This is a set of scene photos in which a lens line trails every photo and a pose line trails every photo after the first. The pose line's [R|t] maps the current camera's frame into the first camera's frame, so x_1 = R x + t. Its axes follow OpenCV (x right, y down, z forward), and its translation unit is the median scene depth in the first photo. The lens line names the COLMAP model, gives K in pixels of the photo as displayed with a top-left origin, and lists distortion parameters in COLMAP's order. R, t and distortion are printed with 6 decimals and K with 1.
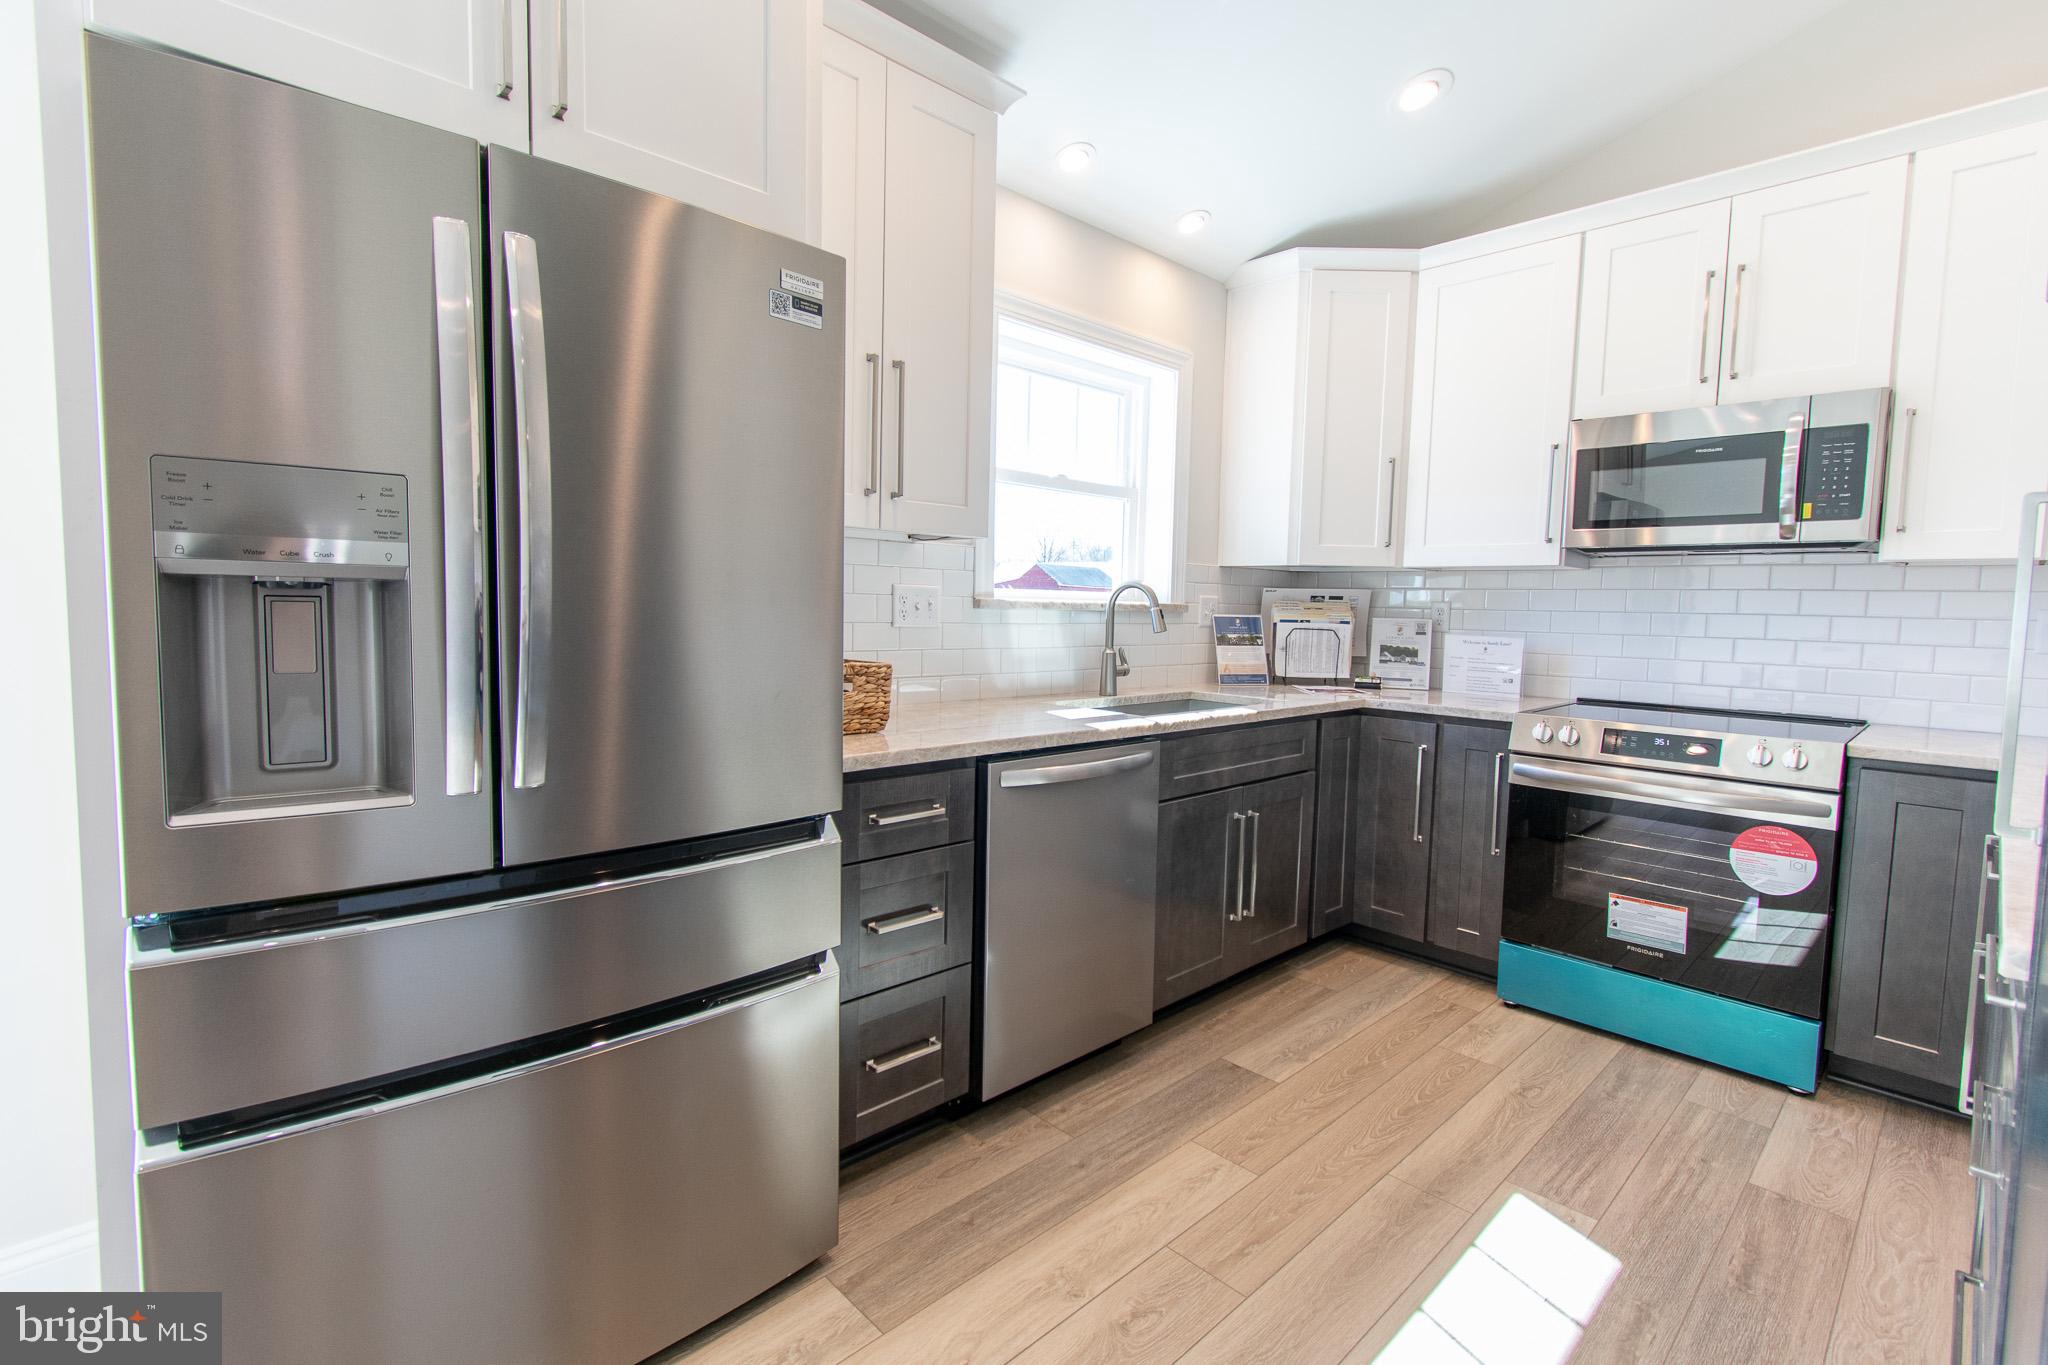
lens RADIAL K [[939.3, 0, 1028.1], [0, 939.3, 673.8], [0, 0, 1]] dist [0.000276, -0.000467]
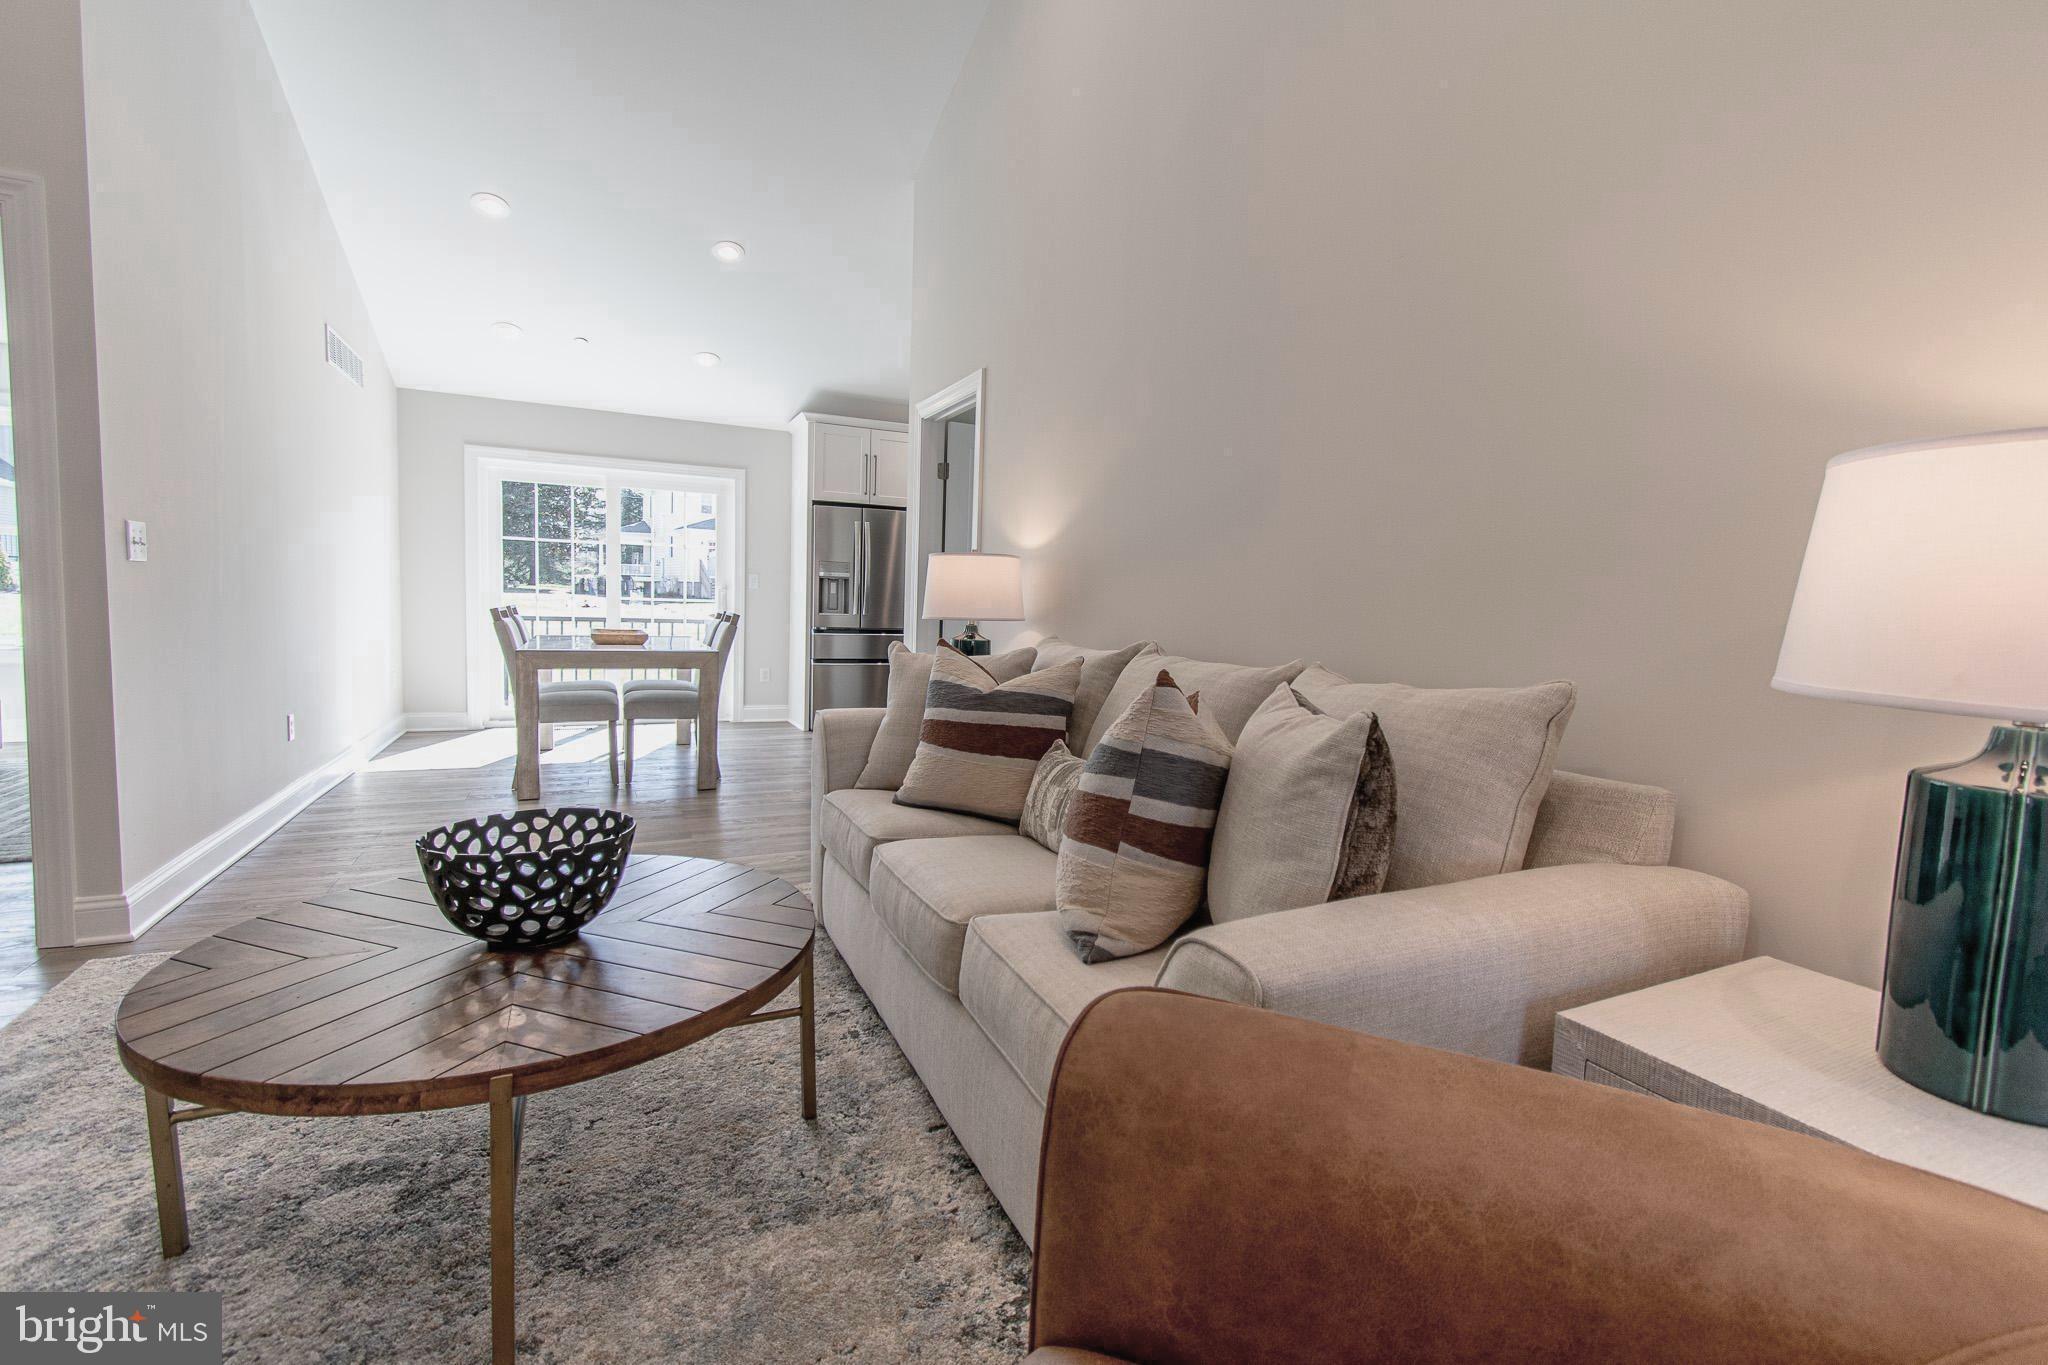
lens RADIAL K [[896.6, 0, 1030.9], [0, 896.6, 672.2], [0, 0, 1]] dist [0.001906, -0.000458]
pose [[0.948176, 0.023726, -0.316859, 0.931635], [-0.024124, 0.999705, 0.002667, 0.184913], [0.316829, 0.005115, 0.948469, -1.661525]]
